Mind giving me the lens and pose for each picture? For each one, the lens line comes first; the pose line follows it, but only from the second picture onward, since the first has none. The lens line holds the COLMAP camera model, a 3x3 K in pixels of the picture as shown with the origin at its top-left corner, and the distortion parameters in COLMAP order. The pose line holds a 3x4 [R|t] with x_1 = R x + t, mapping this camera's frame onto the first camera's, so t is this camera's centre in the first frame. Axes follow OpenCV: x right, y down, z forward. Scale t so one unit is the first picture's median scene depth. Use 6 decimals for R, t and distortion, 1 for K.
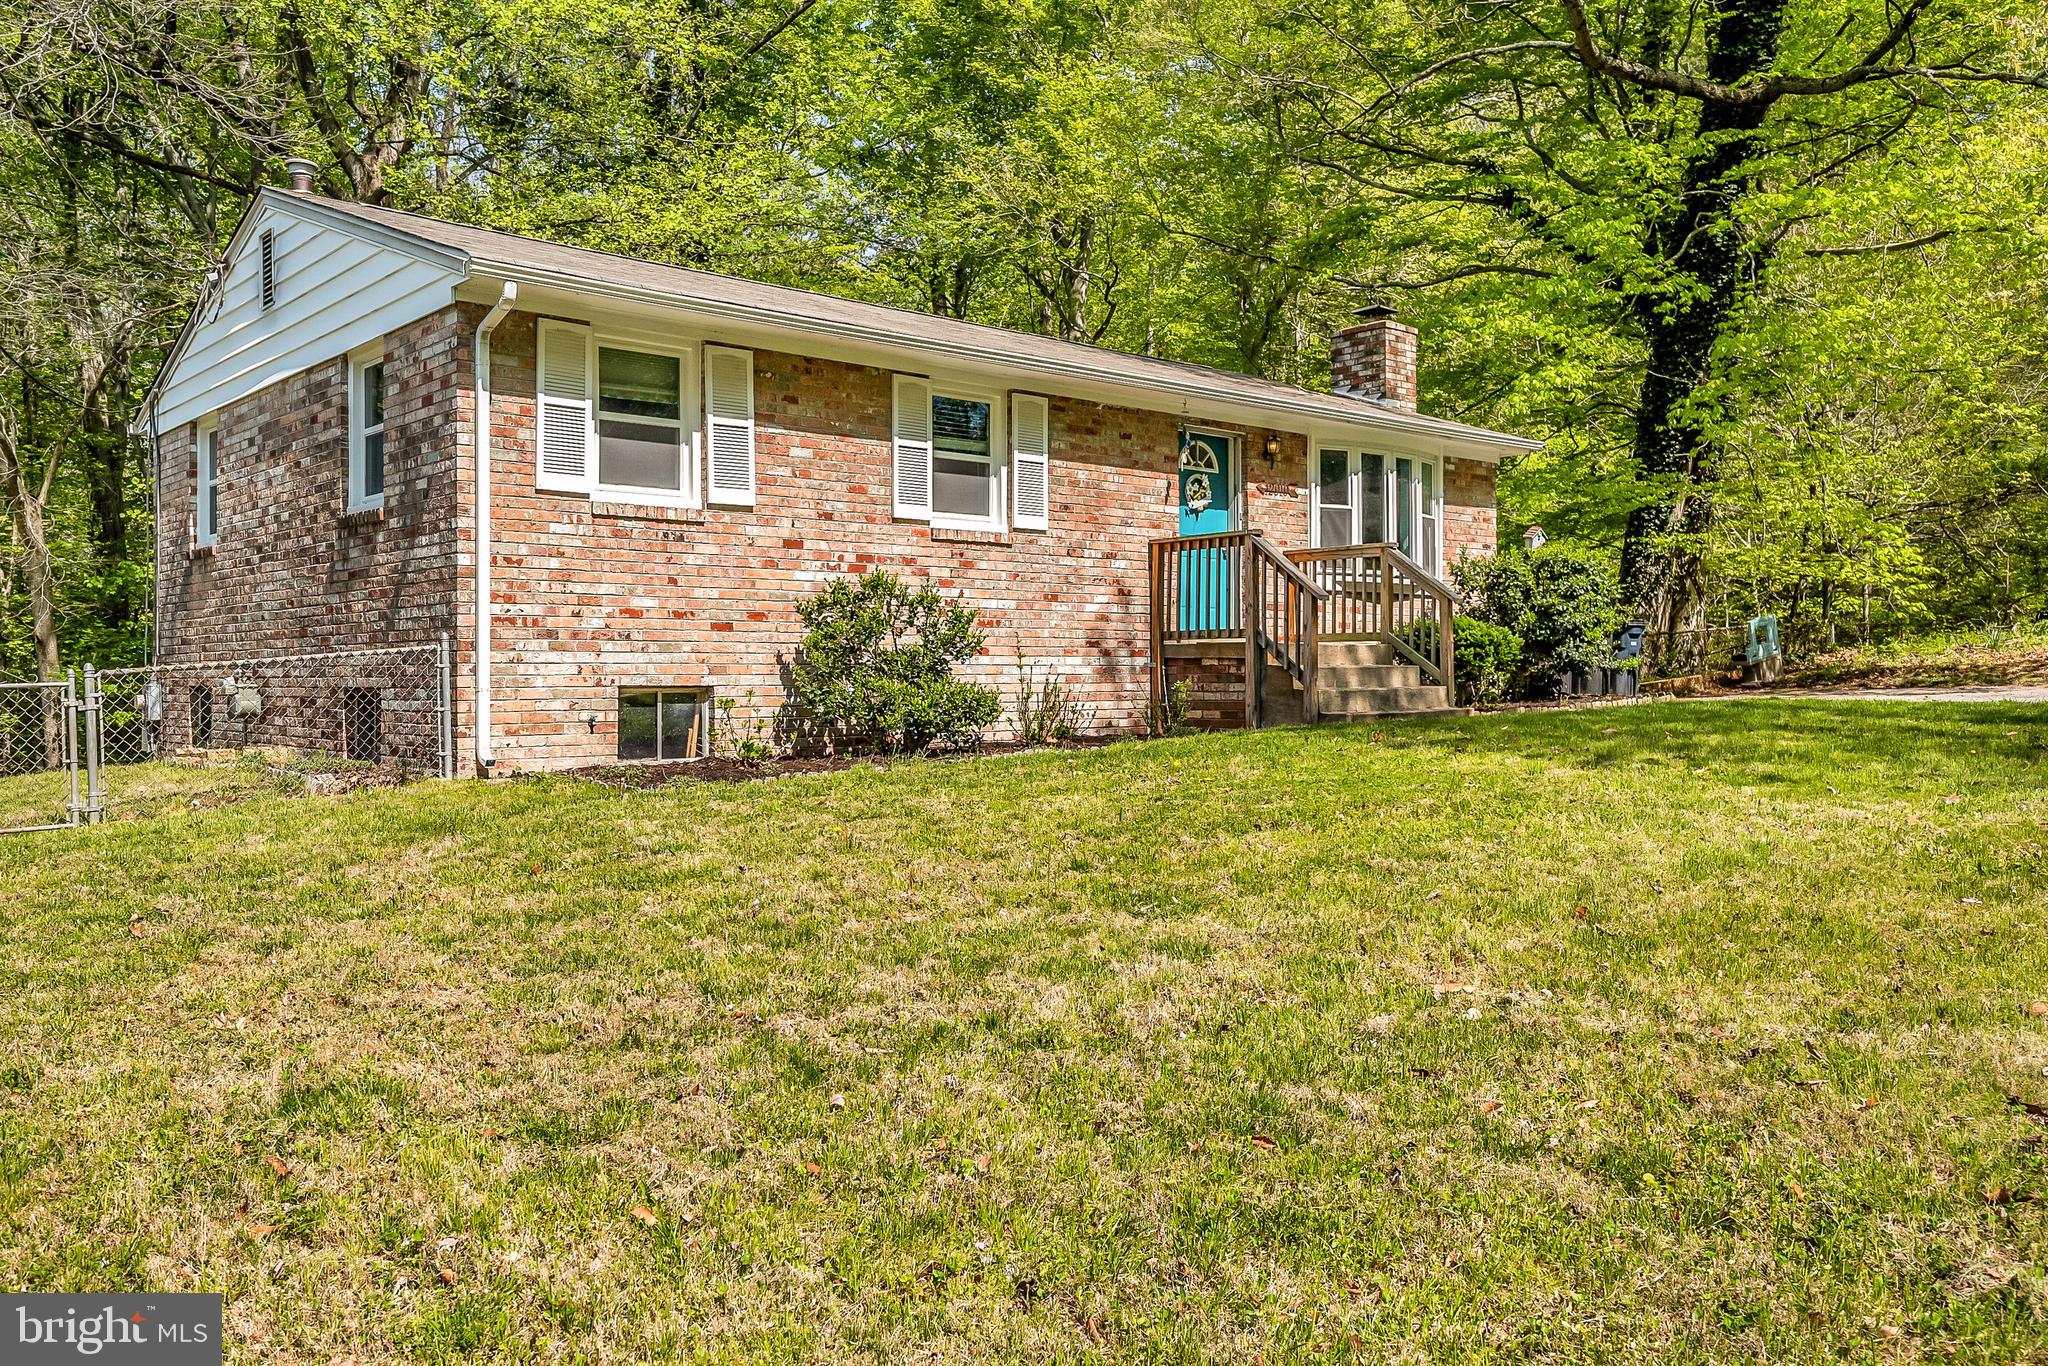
lens RADIAL K [[1569.8, 0, 1019.9], [0, 1569.8, 671.9], [0, 0, 1]] dist [-0.005018, 0.001438]
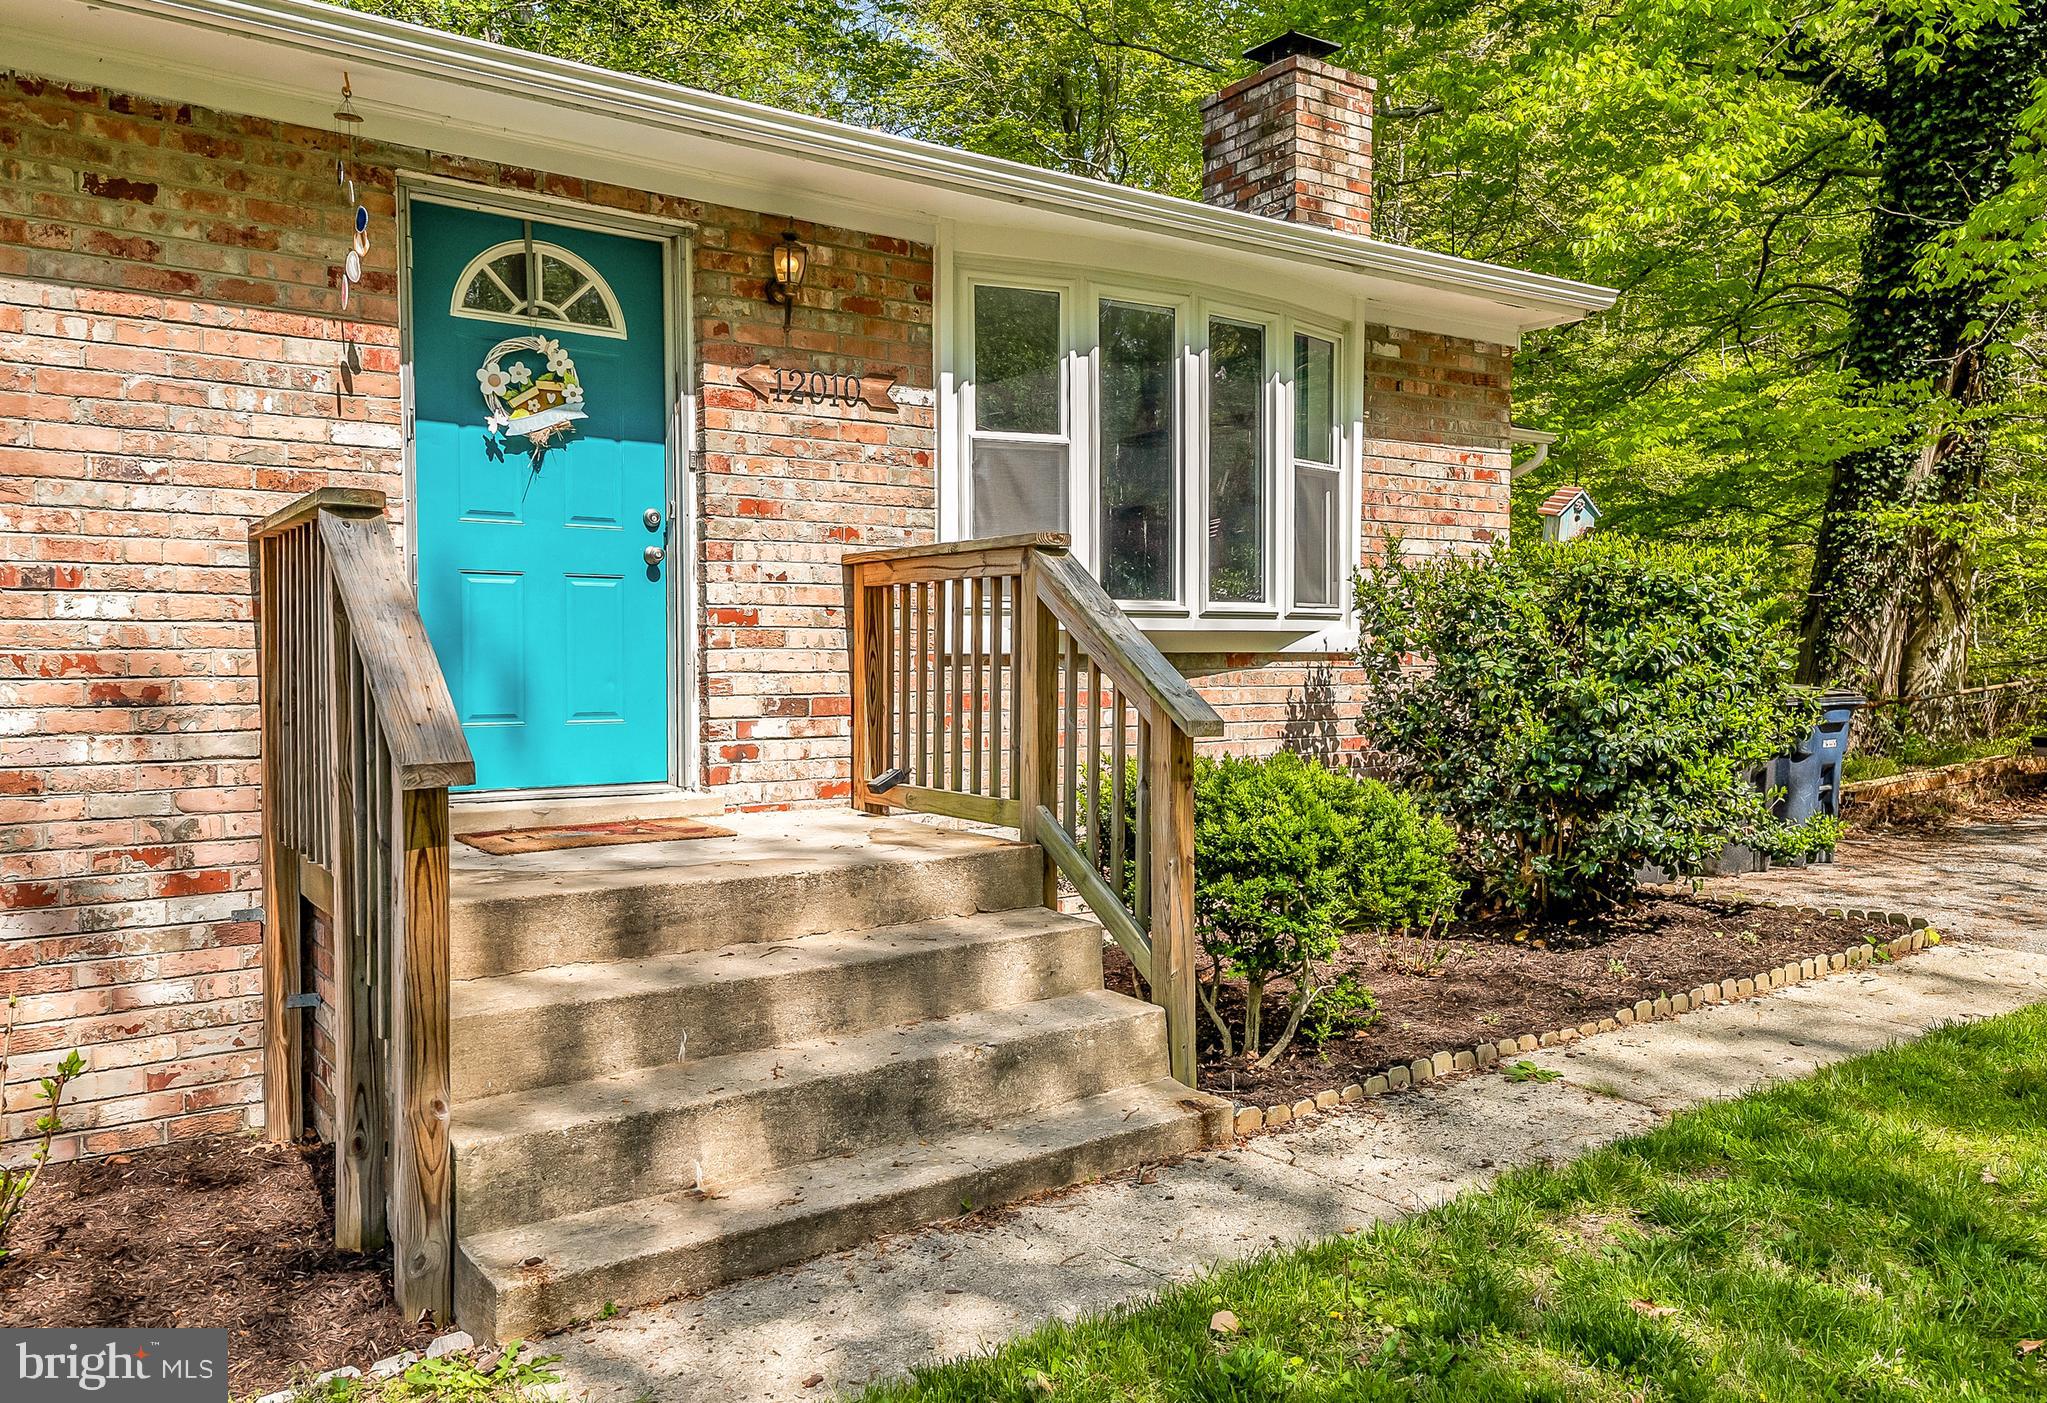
lens RADIAL K [[1621.3, 0, 1027.0], [0, 1621.3, 713.4], [0, 0, 1]] dist [0.050135, -0.010878]
pose [[0.996123, 0.006235, -0.087746, 0.236382], [-0.003148, 0.999373, 0.035278, -0.051053], [0.087911, -0.034865, 0.995518, 0.595142]]
